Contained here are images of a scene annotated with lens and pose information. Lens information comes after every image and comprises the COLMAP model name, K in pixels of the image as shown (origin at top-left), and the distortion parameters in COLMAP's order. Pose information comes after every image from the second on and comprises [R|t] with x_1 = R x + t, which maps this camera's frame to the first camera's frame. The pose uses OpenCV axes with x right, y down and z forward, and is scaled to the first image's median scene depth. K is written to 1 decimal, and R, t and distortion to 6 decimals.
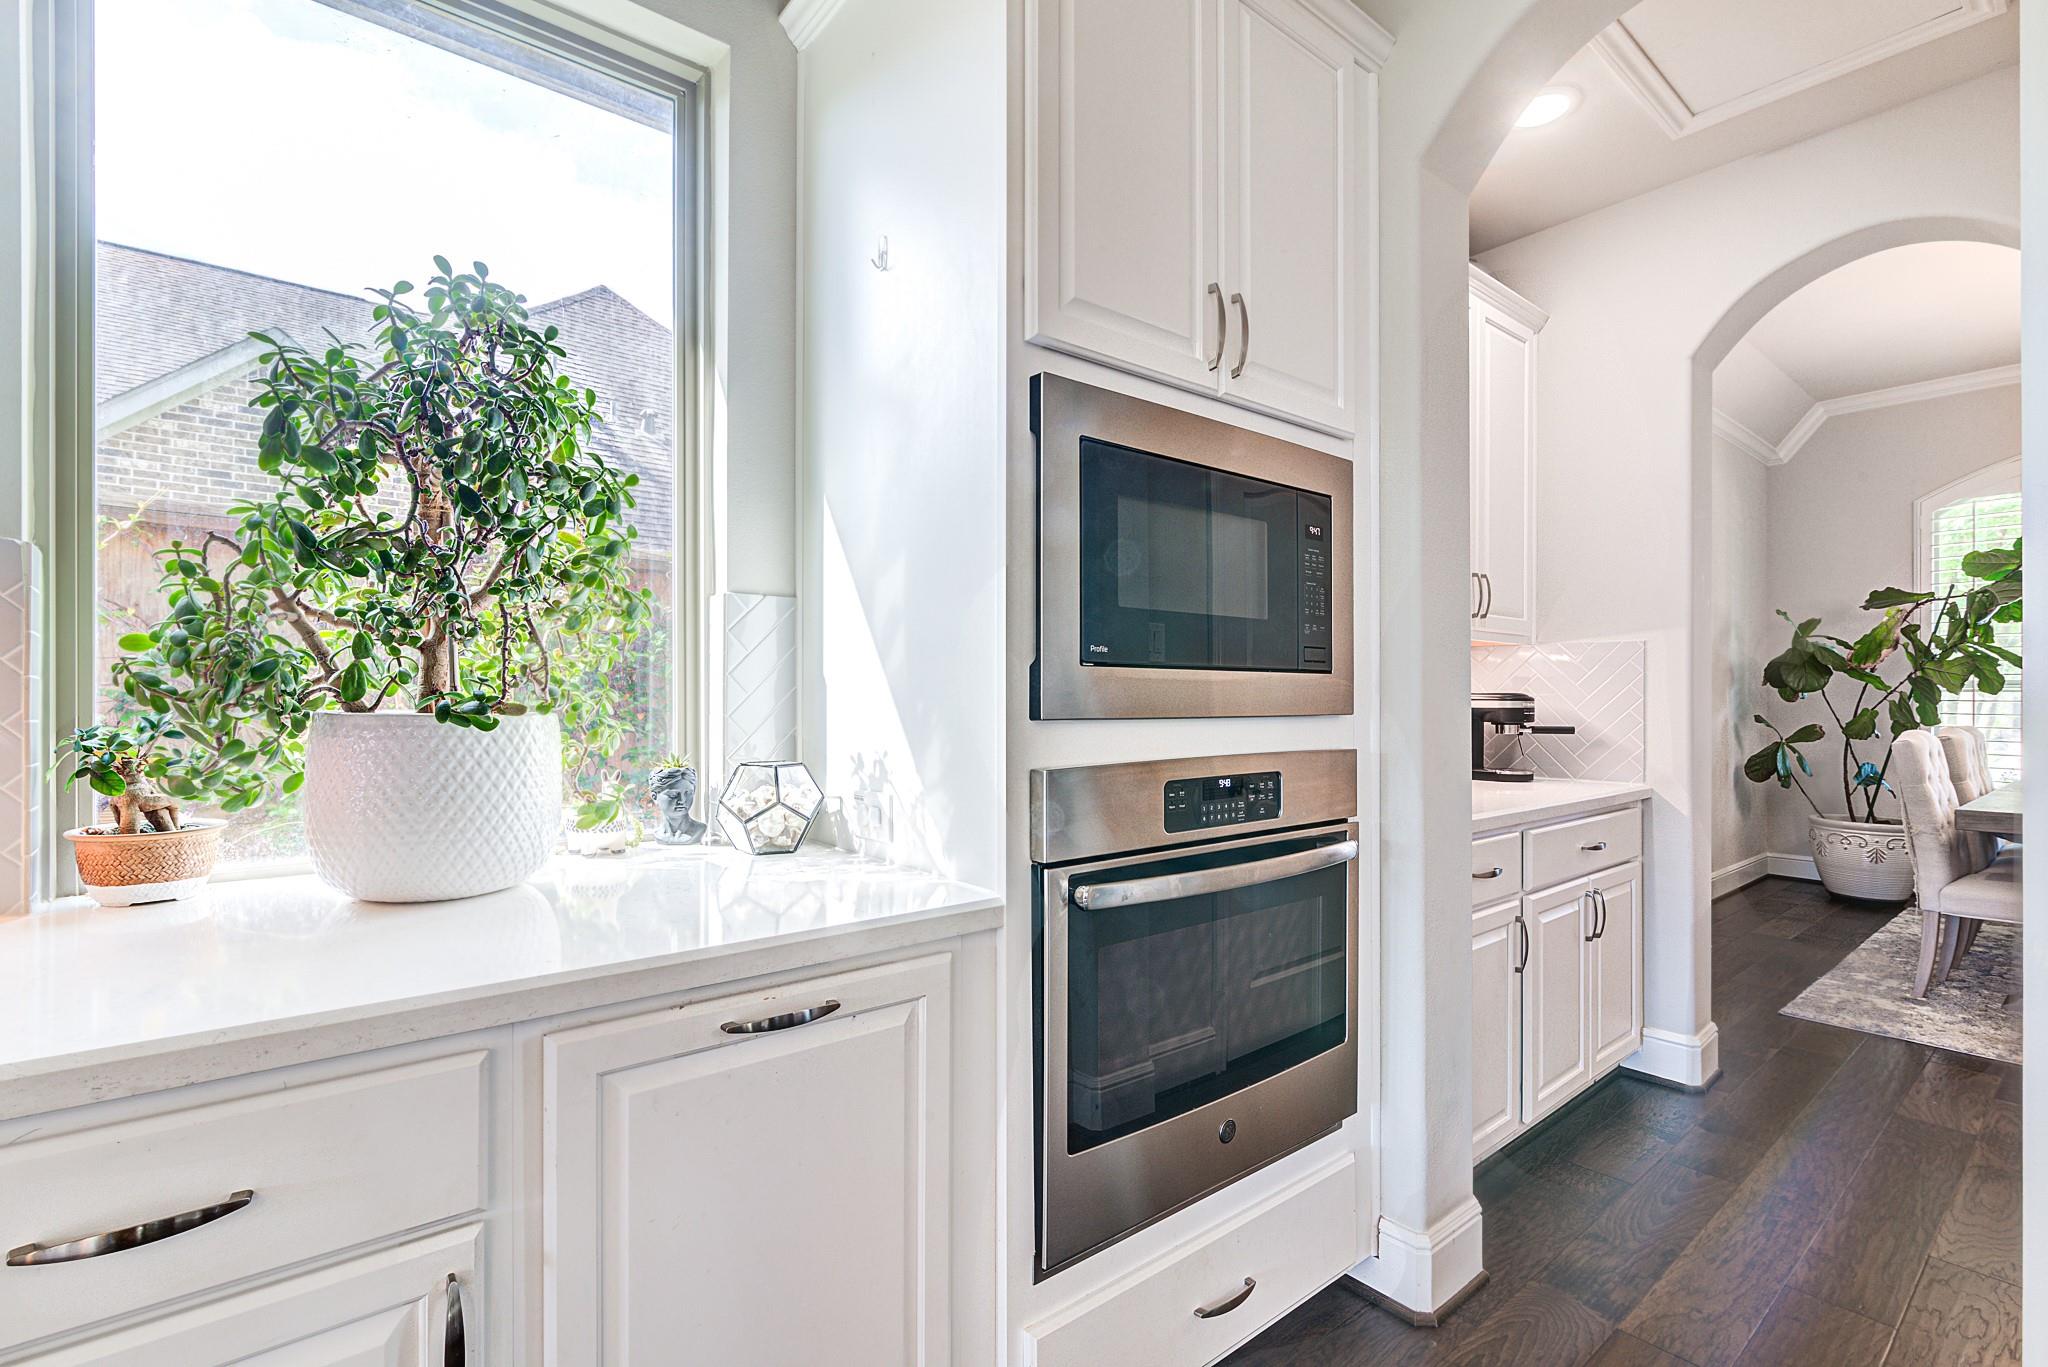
lens RADIAL K [[956.2, 0, 987.5], [0, 956.2, 691.3], [0, 0, 1]] dist [-0.004857, 0.001536]
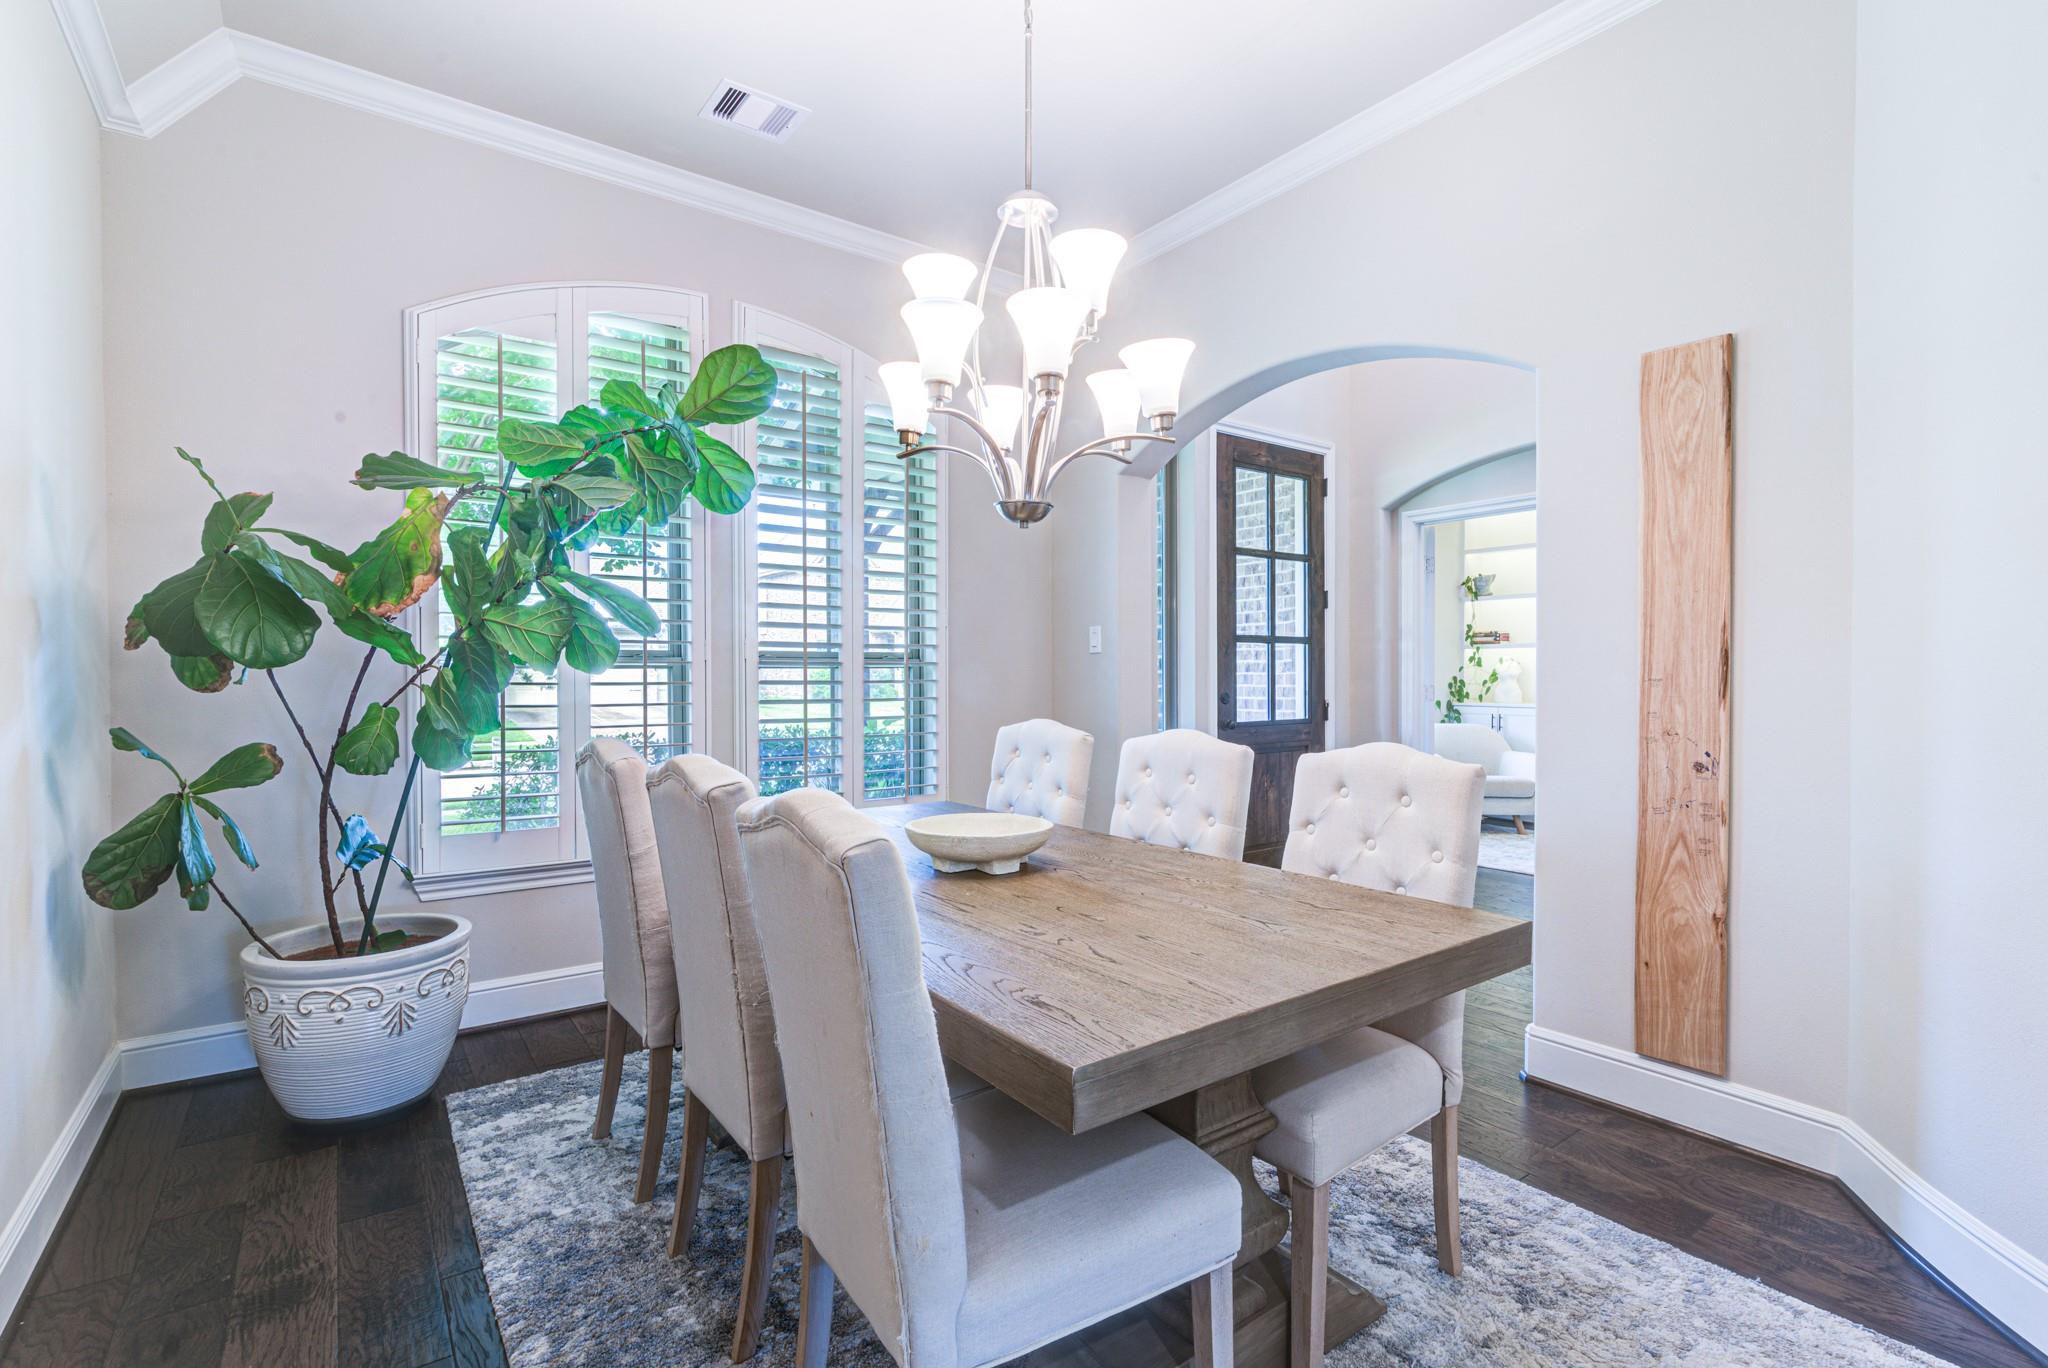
lens RADIAL K [[956.2, 0, 1036.6], [0, 956.2, 690.3], [0, 0, 1]] dist [-0.004857, 0.001536]
pose [[0.042046, -0.021455, 0.998885, 0.492541], [-0.005740, 0.999748, 0.021715, -0.000124], [-0.999099, -0.006647, 0.041913, 0.682535]]
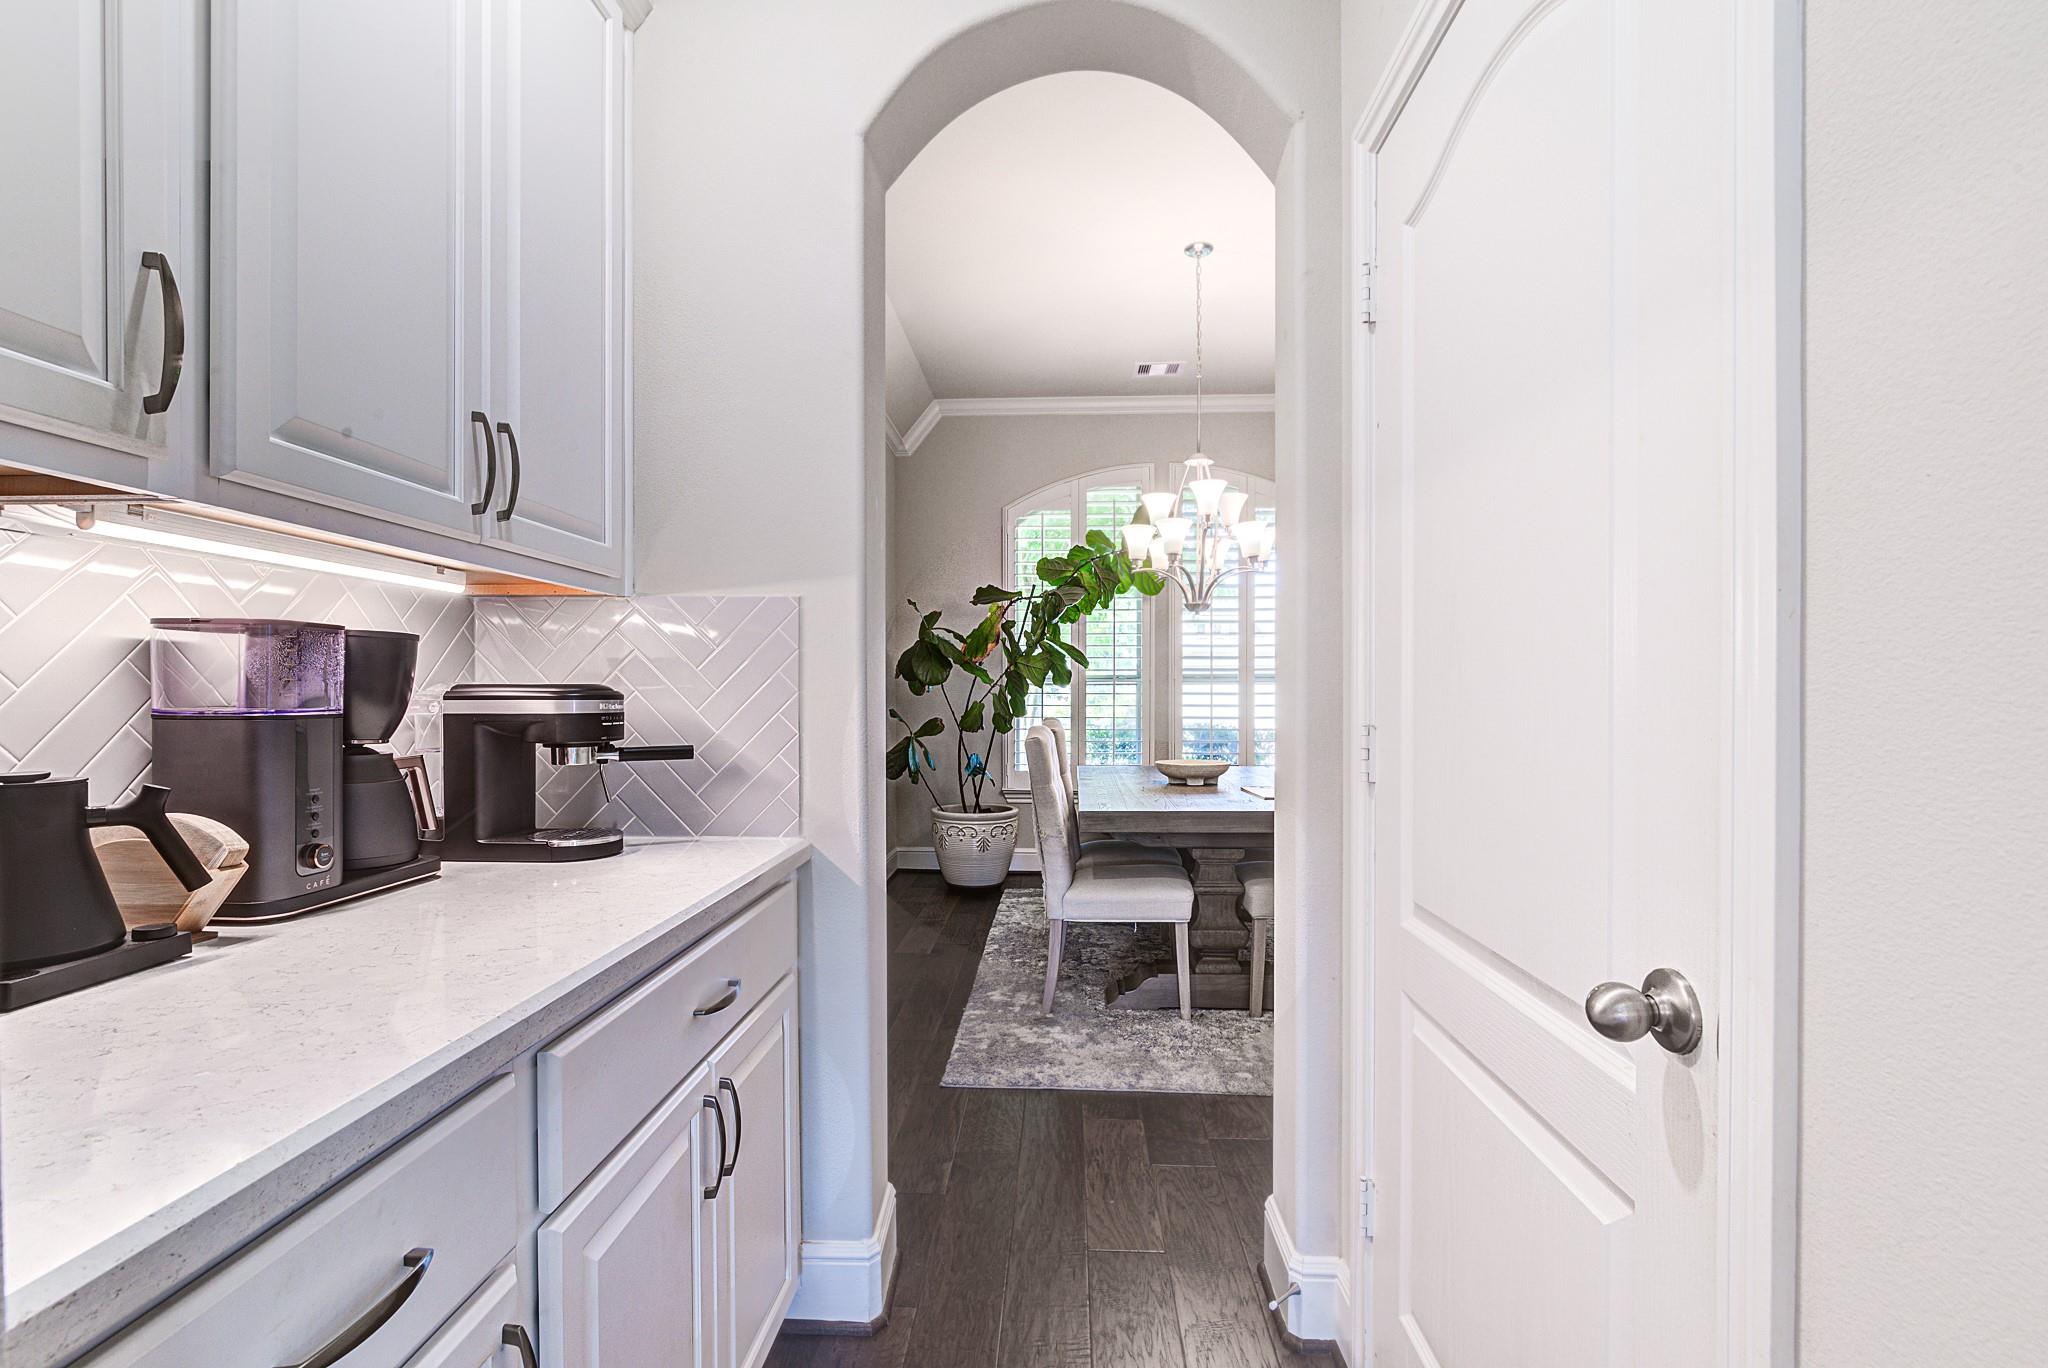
lens RADIAL K [[956.2, 0, 1023.1], [0, 956.2, 701.6], [0, 0, 1]] dist [-0.004857, 0.001536]
pose [[0.663073, -0.012601, 0.748449, 0.194284], [0.000628, 0.999867, 0.016278, 0.001567], [-0.748555, -0.010323, 0.662992, 0.290807]]
